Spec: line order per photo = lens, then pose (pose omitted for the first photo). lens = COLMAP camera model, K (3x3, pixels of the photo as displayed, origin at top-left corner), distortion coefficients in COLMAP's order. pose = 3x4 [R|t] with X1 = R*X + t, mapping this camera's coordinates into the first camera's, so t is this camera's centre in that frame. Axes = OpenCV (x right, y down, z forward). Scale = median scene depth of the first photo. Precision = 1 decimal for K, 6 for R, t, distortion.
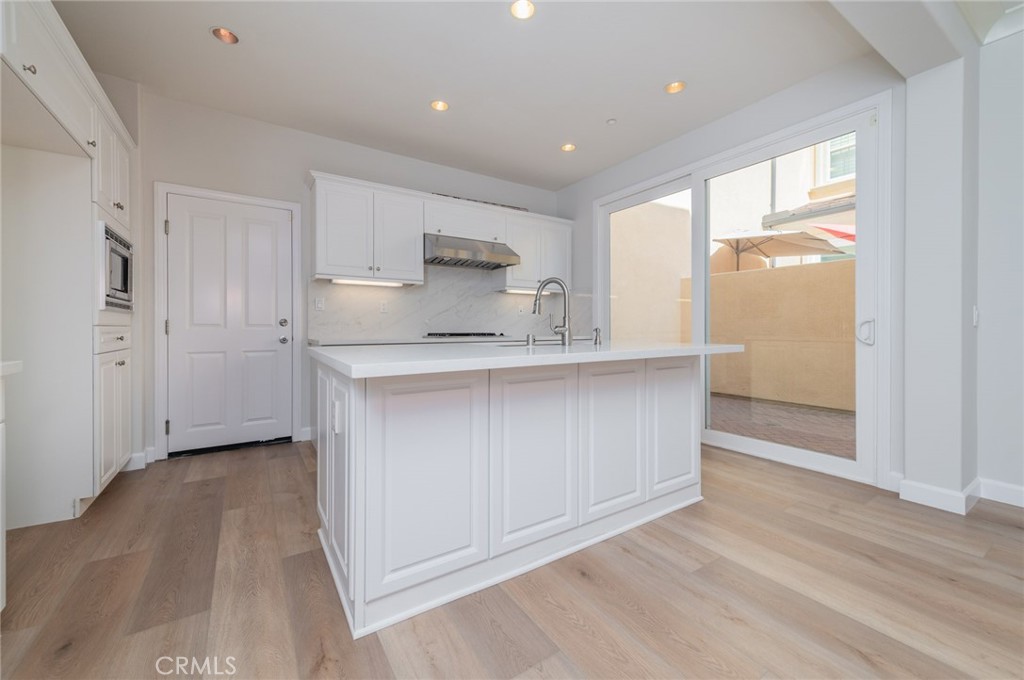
lens RADIAL K [[400.0, 0, 512.0], [0, 400.0, 340.0], [0, 0, 1]] dist [0.015343, -0.007037]
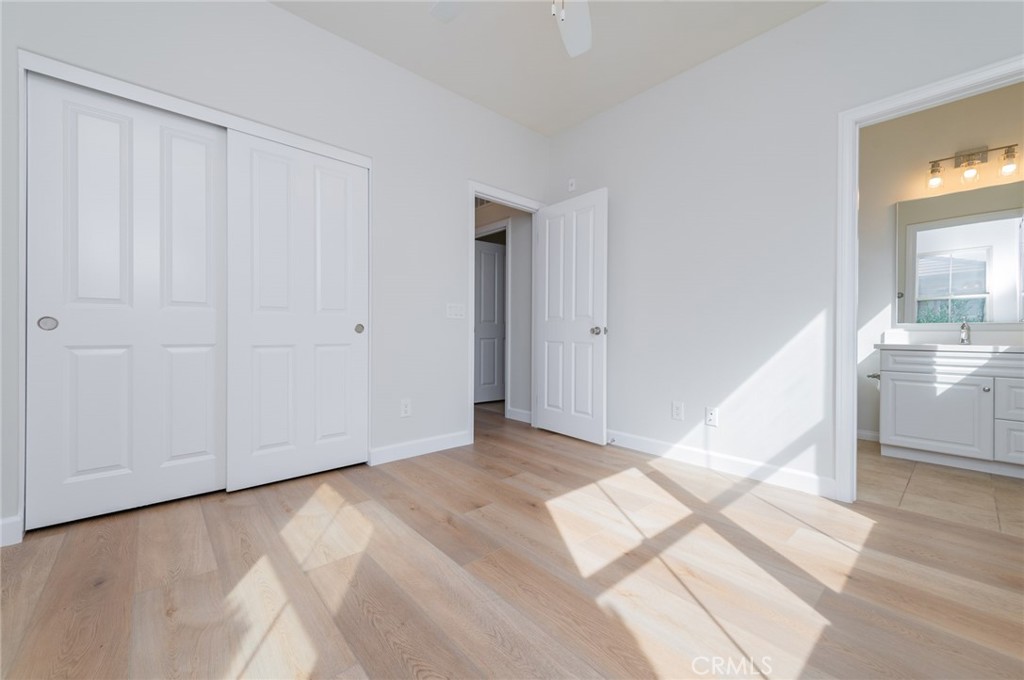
lens RADIAL K [[400.0, 0, 512.0], [0, 400.0, 340.0], [0, 0, 1]] dist [0.015343, -0.007037]
pose [[-0.988915, -0.001992, -0.148467, 1.123515], [-0.003762, 0.999925, 0.011640, 0.003003], [0.148433, 0.012070, -0.988849, 2.203094]]
